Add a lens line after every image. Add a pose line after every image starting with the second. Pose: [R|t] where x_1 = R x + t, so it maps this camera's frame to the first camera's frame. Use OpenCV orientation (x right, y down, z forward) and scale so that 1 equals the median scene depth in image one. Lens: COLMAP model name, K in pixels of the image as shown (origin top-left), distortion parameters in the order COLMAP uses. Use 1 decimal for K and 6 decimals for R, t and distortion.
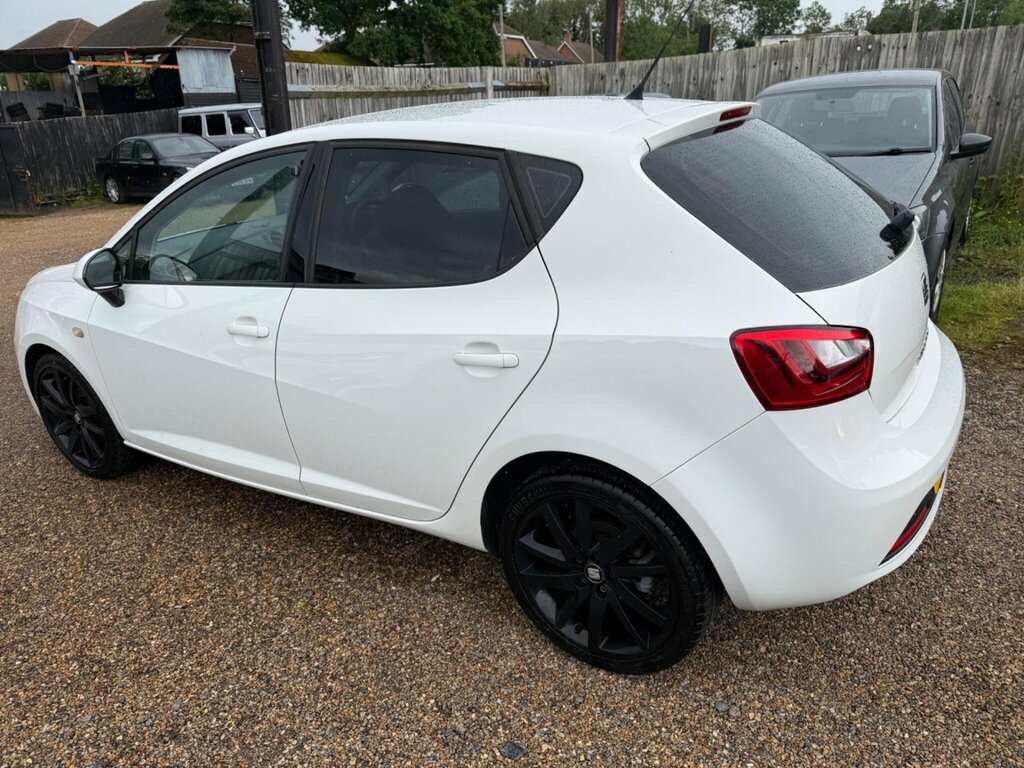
lens RADIAL K [[729.5, 0, 515.8], [0, 729.5, 395.3], [0, 0, 1]] dist [0.006959, -0.011943]
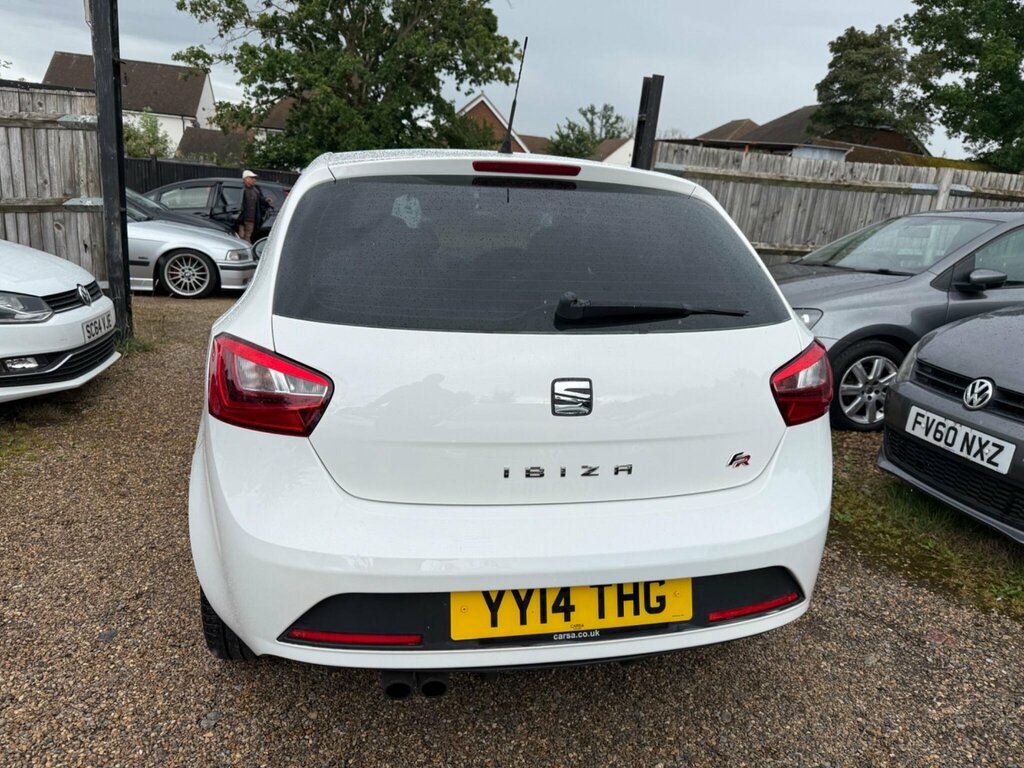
lens RADIAL K [[728.8, 0, 509.9], [0, 728.8, 383.4], [0, 0, 1]] dist [0.007153, -0.012235]
pose [[0.678648, 0.274534, -0.681225, 0.457359], [-0.363734, 0.931412, 0.013002, -0.064006], [0.638071, 0.238961, 0.731958, 0.175807]]
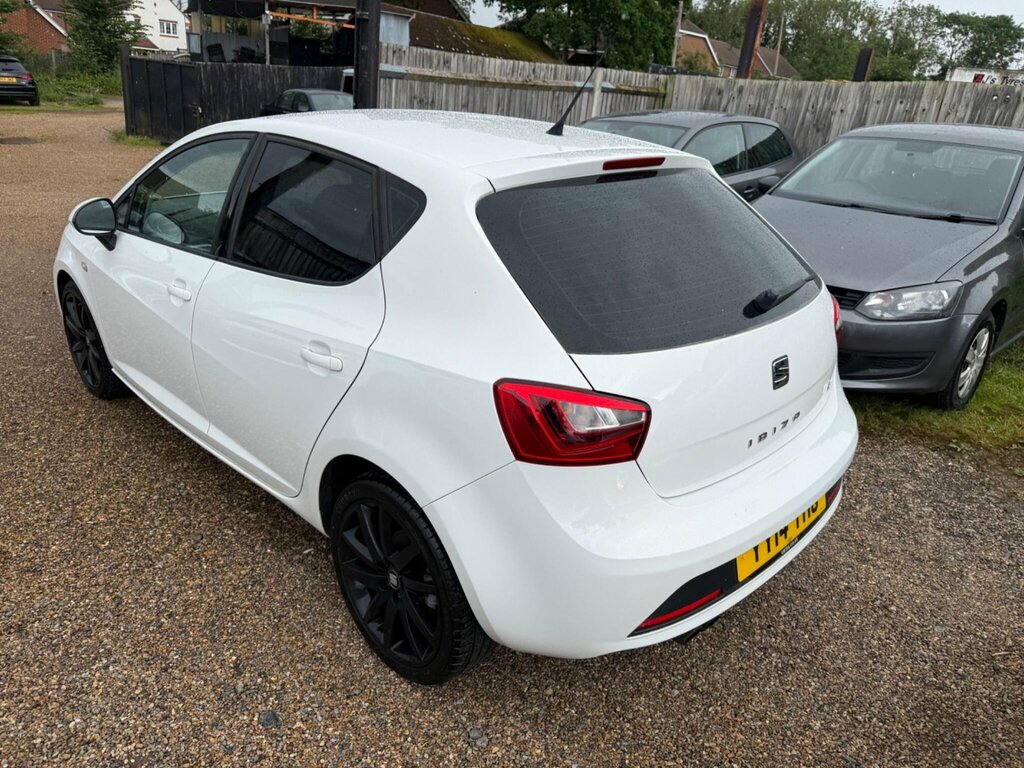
lens RADIAL K [[729.9, 0, 514.8], [0, 729.9, 391.9], [0, 0, 1]] dist [0.000401, -0.004116]
pose [[0.967311, 0.194422, -0.162819, 0.169594], [-0.192497, 0.980907, 0.027670, -0.035217], [0.165090, 0.004577, 0.986268, -0.002726]]
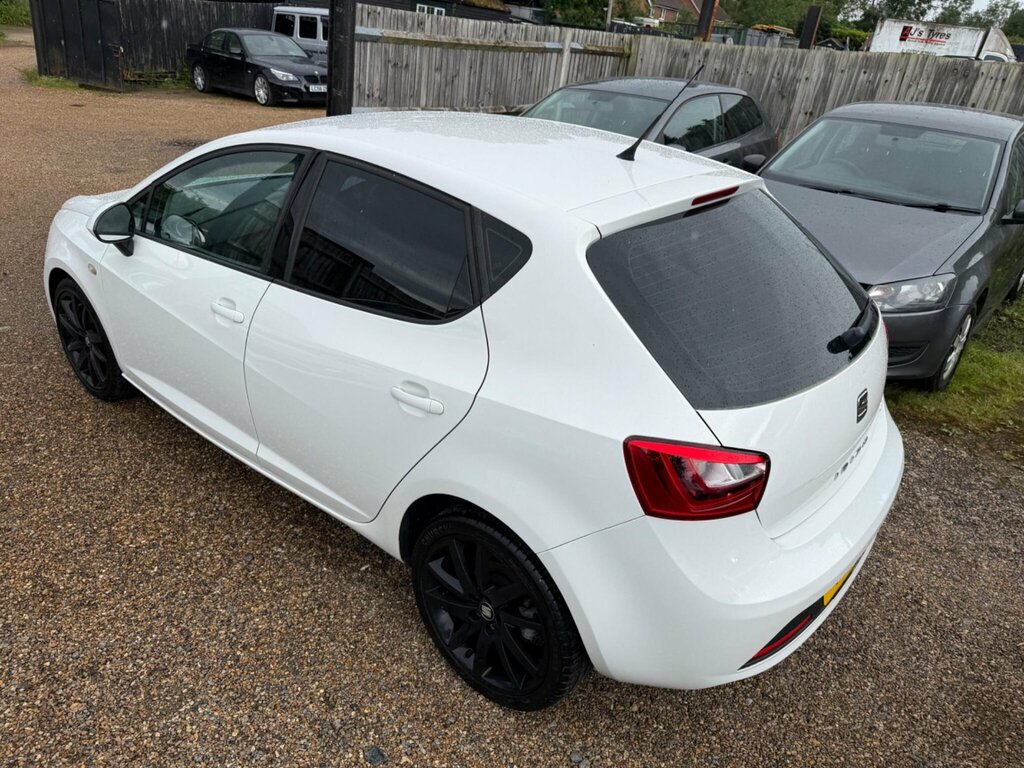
lens RADIAL K [[728.8, 0, 509.9], [0, 728.8, 383.4], [0, 0, 1]] dist [0.007153, -0.012235]
pose [[0.980222, 0.187280, -0.063969, 0.063213], [-0.182367, 0.980322, 0.075571, -0.072576], [0.076863, -0.062411, 0.995086, -0.016642]]
